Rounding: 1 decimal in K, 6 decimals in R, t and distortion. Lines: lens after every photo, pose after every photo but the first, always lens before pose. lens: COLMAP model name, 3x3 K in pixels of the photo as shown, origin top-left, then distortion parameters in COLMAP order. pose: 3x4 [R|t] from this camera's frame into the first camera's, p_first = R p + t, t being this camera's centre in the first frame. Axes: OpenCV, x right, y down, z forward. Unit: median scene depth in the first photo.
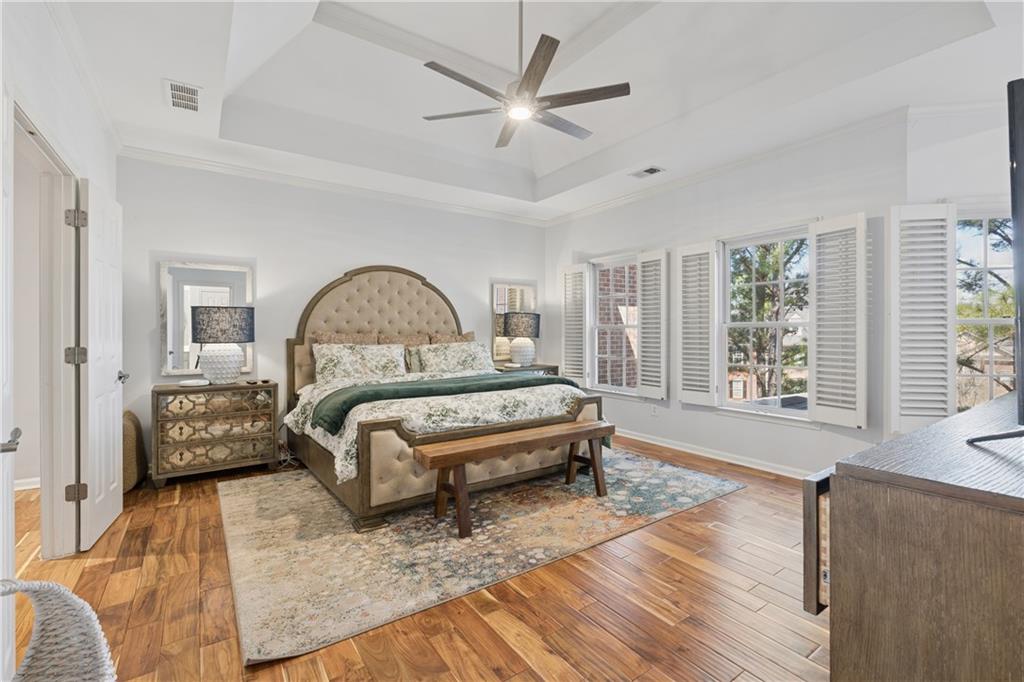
lens RADIAL K [[449.9, 0, 518.8], [0, 449.9, 332.8], [0, 0, 1]] dist [-0.005041, 0.000611]
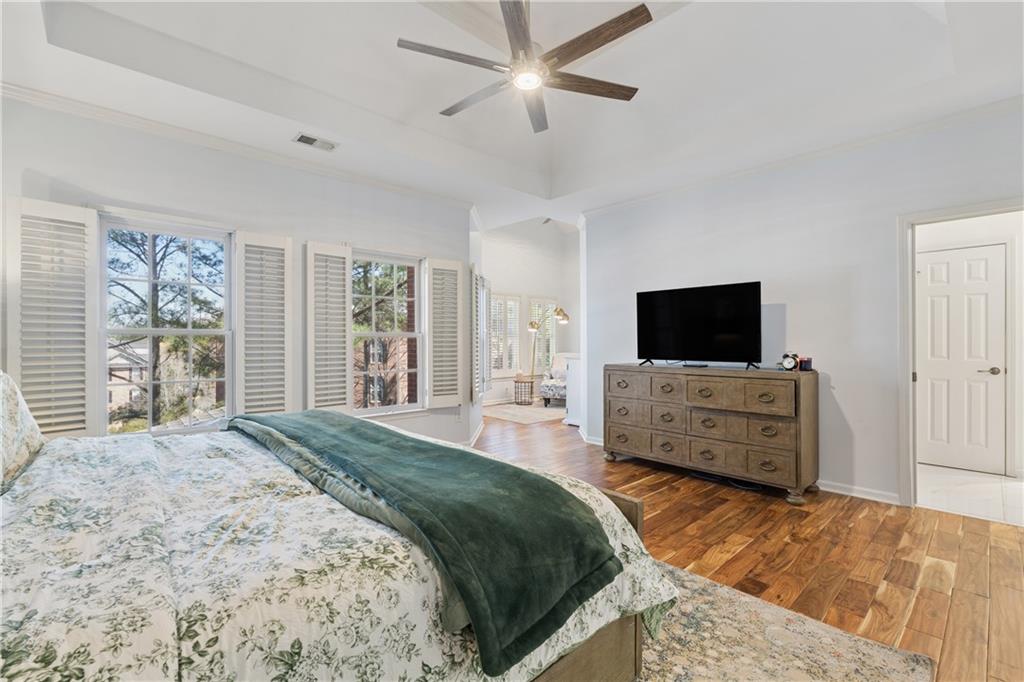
lens RADIAL K [[449.9, 0, 509.2], [0, 449.9, 338.2], [0, 0, 1]] dist [-0.005041, 0.000611]
pose [[-0.118582, -0.005841, 0.992927, -0.740566], [0.004128, 0.999971, 0.006375, -0.014609], [-0.992936, 0.004854, -0.118555, 1.014738]]
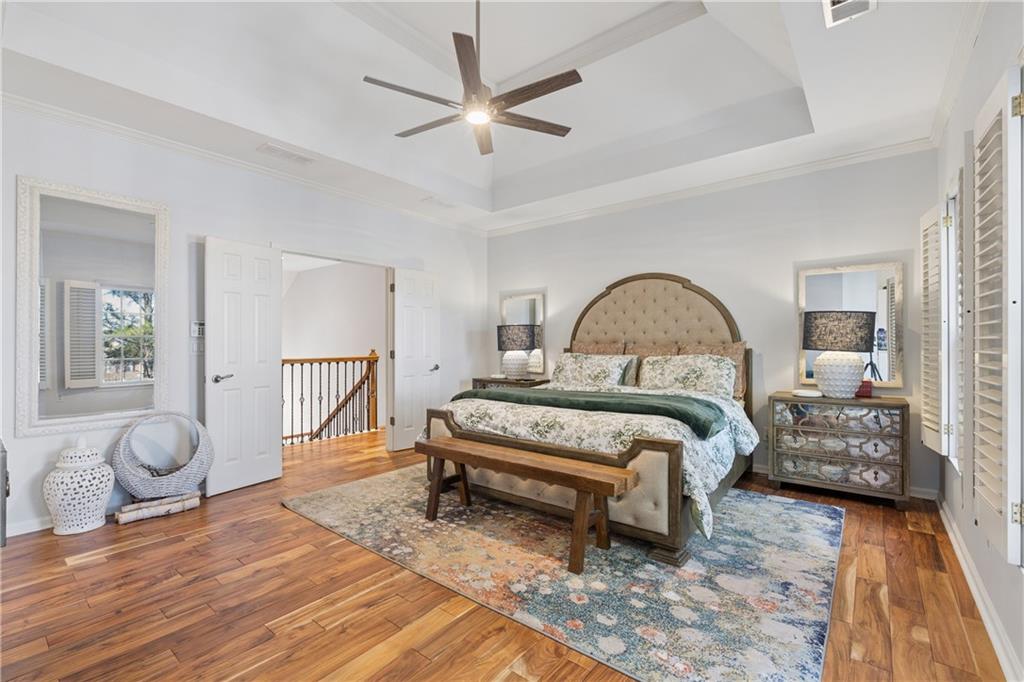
lens RADIAL K [[449.9, 0, 516.4], [0, 449.9, 343.6], [0, 0, 1]] dist [-0.005041, 0.000611]
pose [[0.276198, -0.001399, -0.961100, 0.853563], [-0.000104, 0.999999, -0.001486, 0.002336], [0.961101, 0.000510, 0.276197, 0.723563]]
